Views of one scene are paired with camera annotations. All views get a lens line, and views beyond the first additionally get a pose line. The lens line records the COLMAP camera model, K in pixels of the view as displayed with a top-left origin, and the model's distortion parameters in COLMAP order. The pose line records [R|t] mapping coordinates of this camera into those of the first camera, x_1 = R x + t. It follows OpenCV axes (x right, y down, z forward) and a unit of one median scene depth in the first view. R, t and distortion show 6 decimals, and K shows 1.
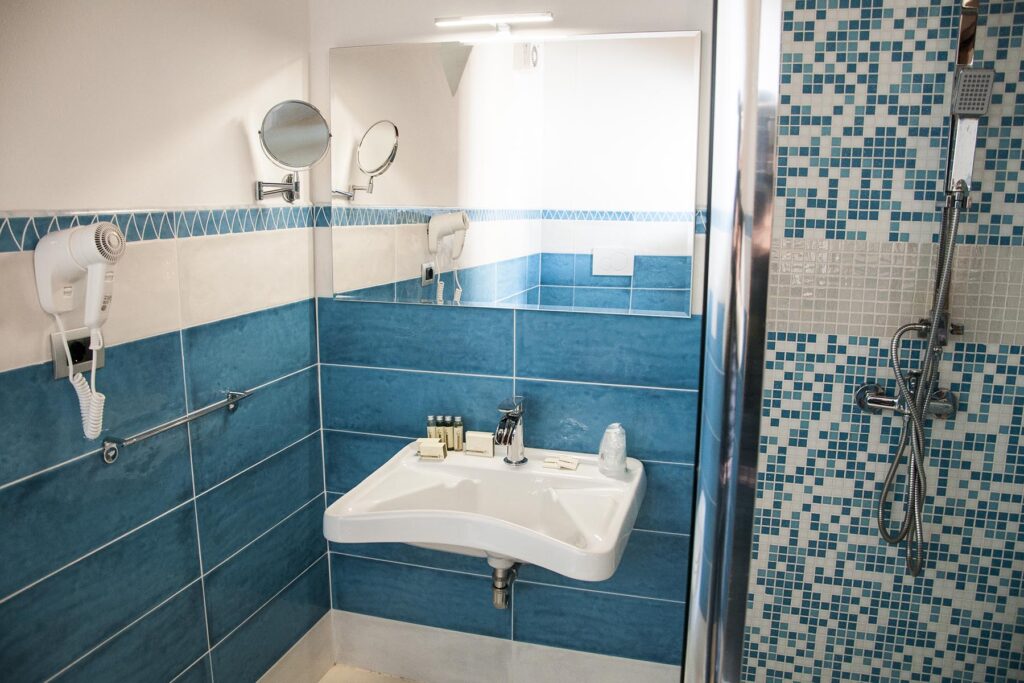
lens RADIAL K [[777.6, 0, 513.5], [0, 777.6, 345.4], [0, 0, 1]] dist [-0.059083, 0.000266]
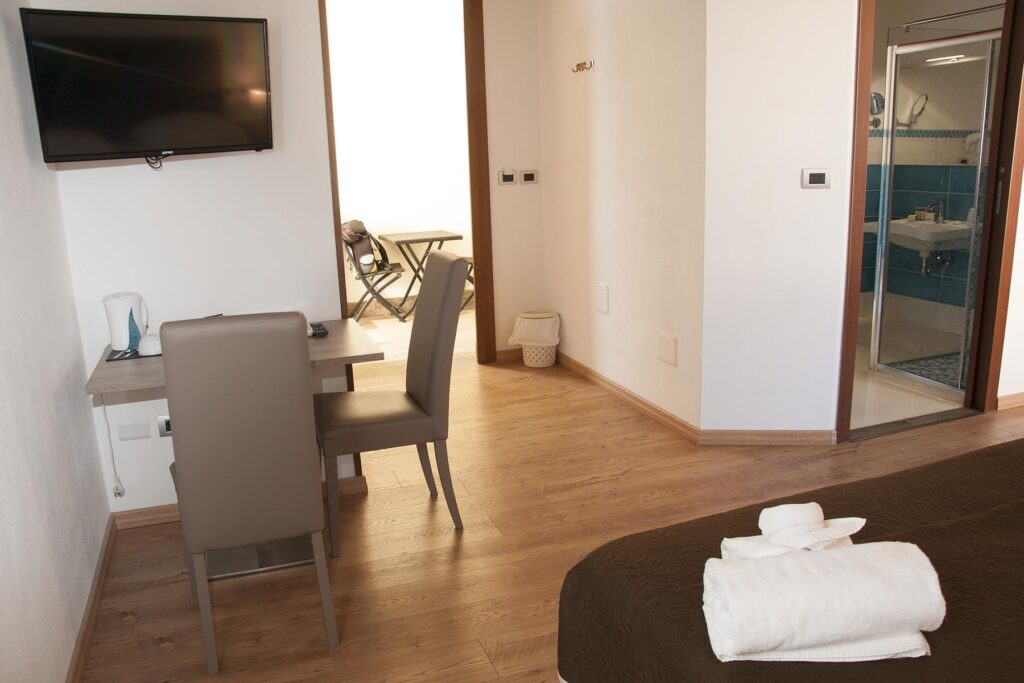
lens RADIAL K [[777.6, 0, 511.1], [0, 777.6, 341.8], [0, 0, 1]] dist [-0.059083, 0.000266]
pose [[0.606137, 0.173110, -0.776293, 1.089052], [-0.117340, 0.984810, 0.127988, 0.350417], [0.786657, 0.013512, 0.617243, -1.606224]]
